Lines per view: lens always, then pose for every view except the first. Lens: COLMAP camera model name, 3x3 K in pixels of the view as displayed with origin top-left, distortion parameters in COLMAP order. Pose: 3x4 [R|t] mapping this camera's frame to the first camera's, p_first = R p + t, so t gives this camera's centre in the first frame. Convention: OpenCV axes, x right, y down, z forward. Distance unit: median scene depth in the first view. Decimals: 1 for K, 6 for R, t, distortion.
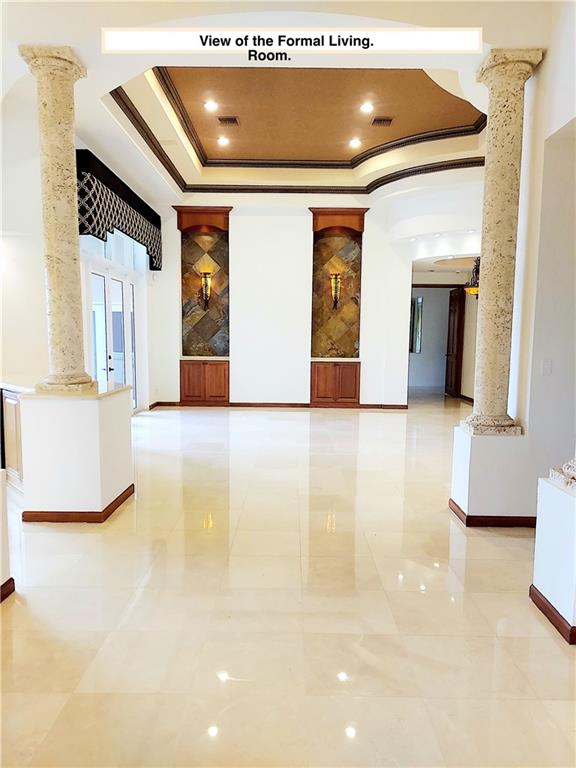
lens RADIAL K [[553.1, 0, 288.0], [0, 553.1, 384.0], [0, 0, 1]] dist [0.081198, -0.101677]
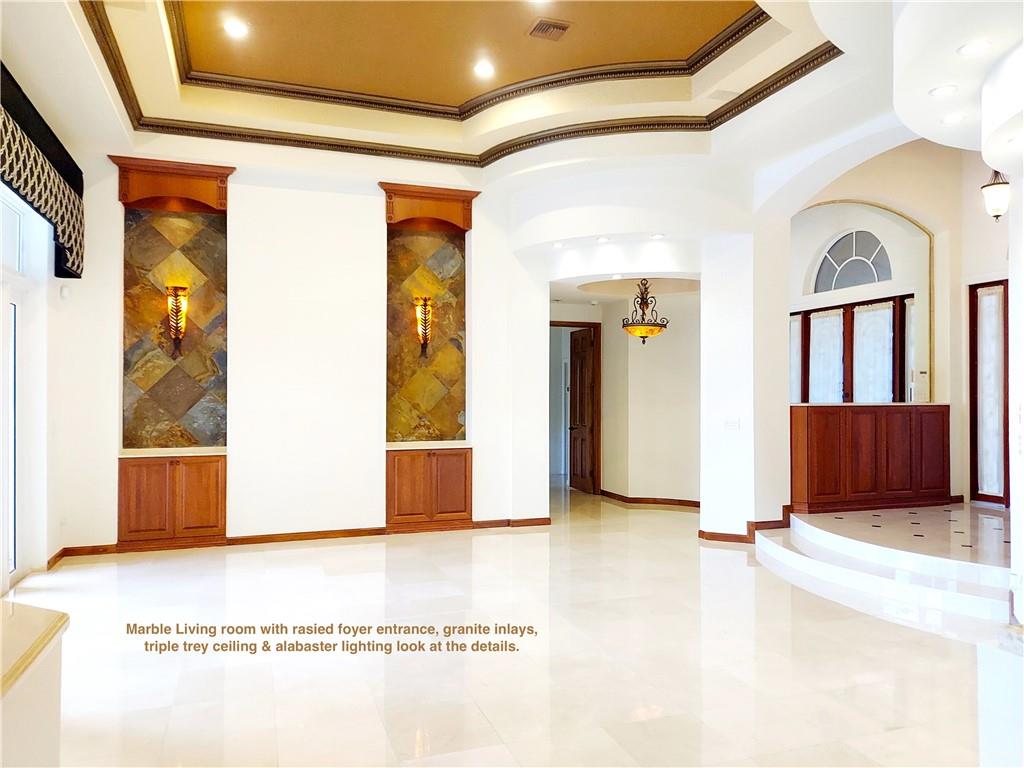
lens RADIAL K [[737.5, 0, 510.9], [0, 737.5, 380.3], [0, 0, 1]] dist [0.081198, -0.101677]
pose [[0.941539, -0.005552, 0.336858, -0.090080], [0.040918, 0.994347, -0.097981, -0.032285], [-0.334410, 0.106037, 0.936443, 0.251671]]
